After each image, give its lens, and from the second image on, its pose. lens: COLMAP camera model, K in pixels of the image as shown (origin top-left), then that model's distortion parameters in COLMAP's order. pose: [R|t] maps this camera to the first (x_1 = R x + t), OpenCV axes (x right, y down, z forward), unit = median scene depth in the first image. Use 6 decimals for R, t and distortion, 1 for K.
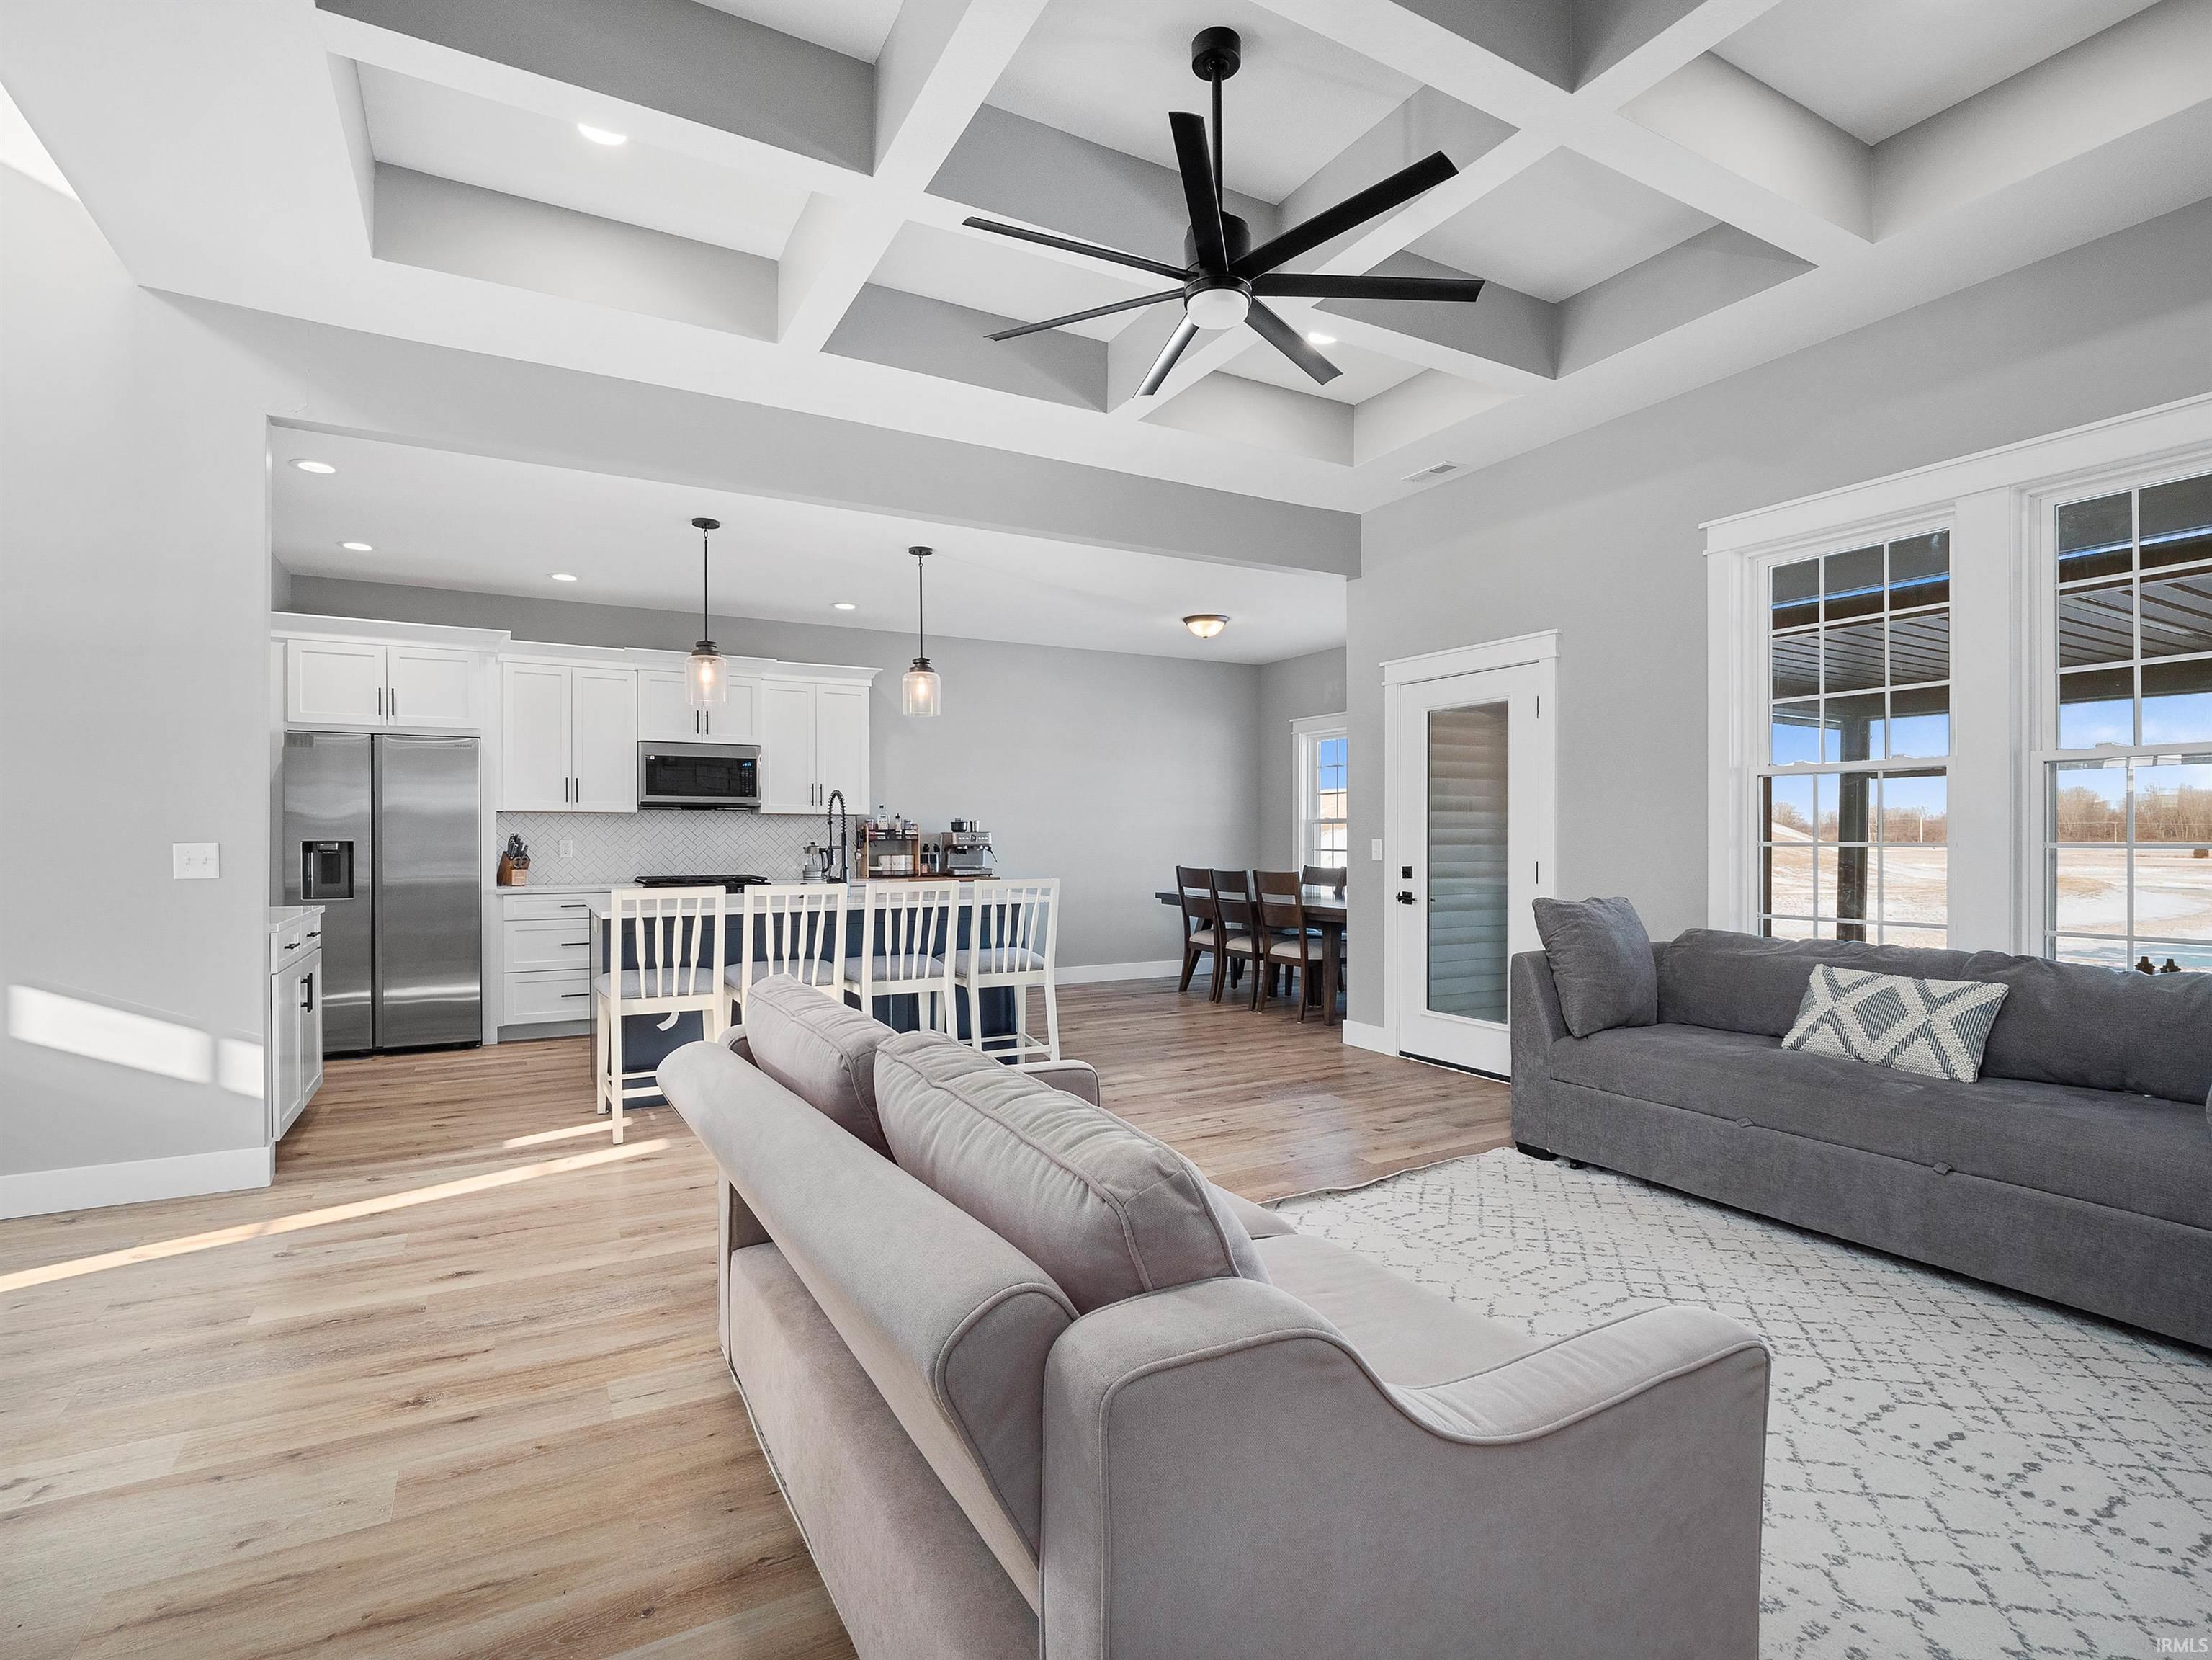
lens RADIAL K [[1085.0, 0, 1090.4], [0, 1085.0, 840.5], [0, 0, 1]] dist [-0.008730, -0.001108]
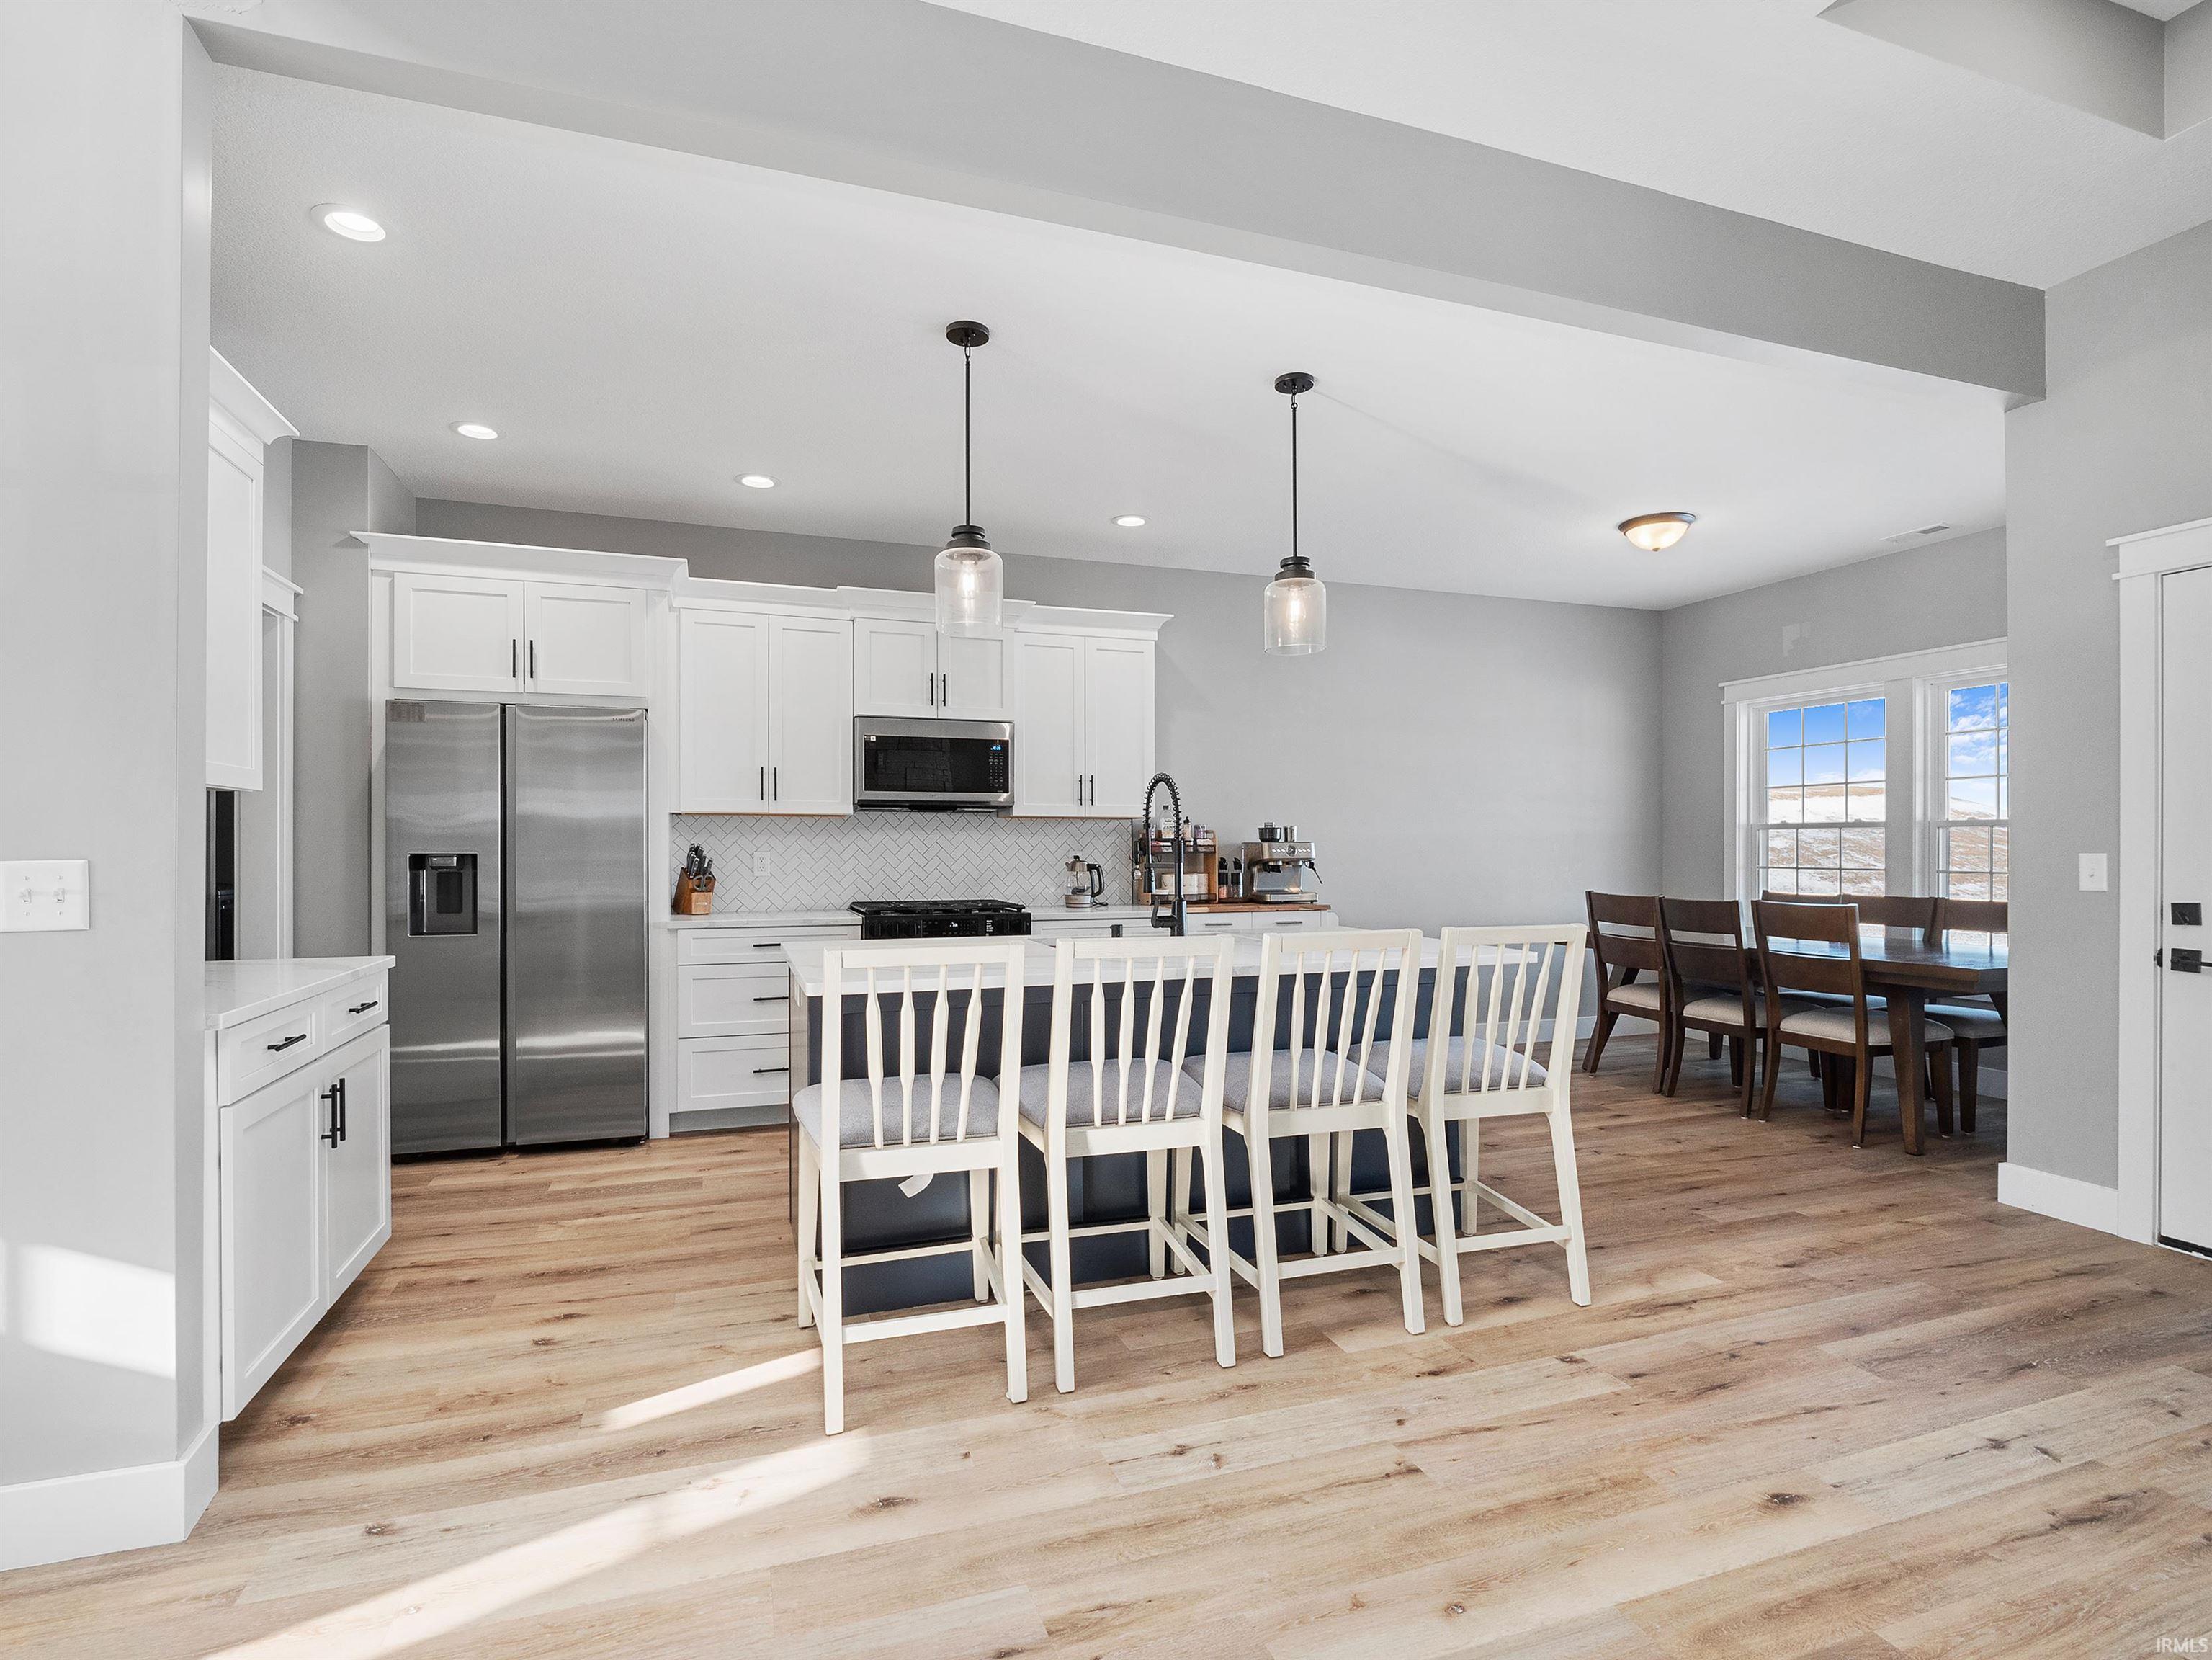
lens RADIAL K [[1085.0, 0, 1077.7], [0, 1085.0, 849.2], [0, 0, 1]] dist [-0.008730, -0.001108]
pose [[0.984056, 0.000966, -0.177856, -0.161709], [-0.001397, 0.999996, -0.002303, -0.001509], [0.177853, 0.002514, 0.984054, 0.358510]]
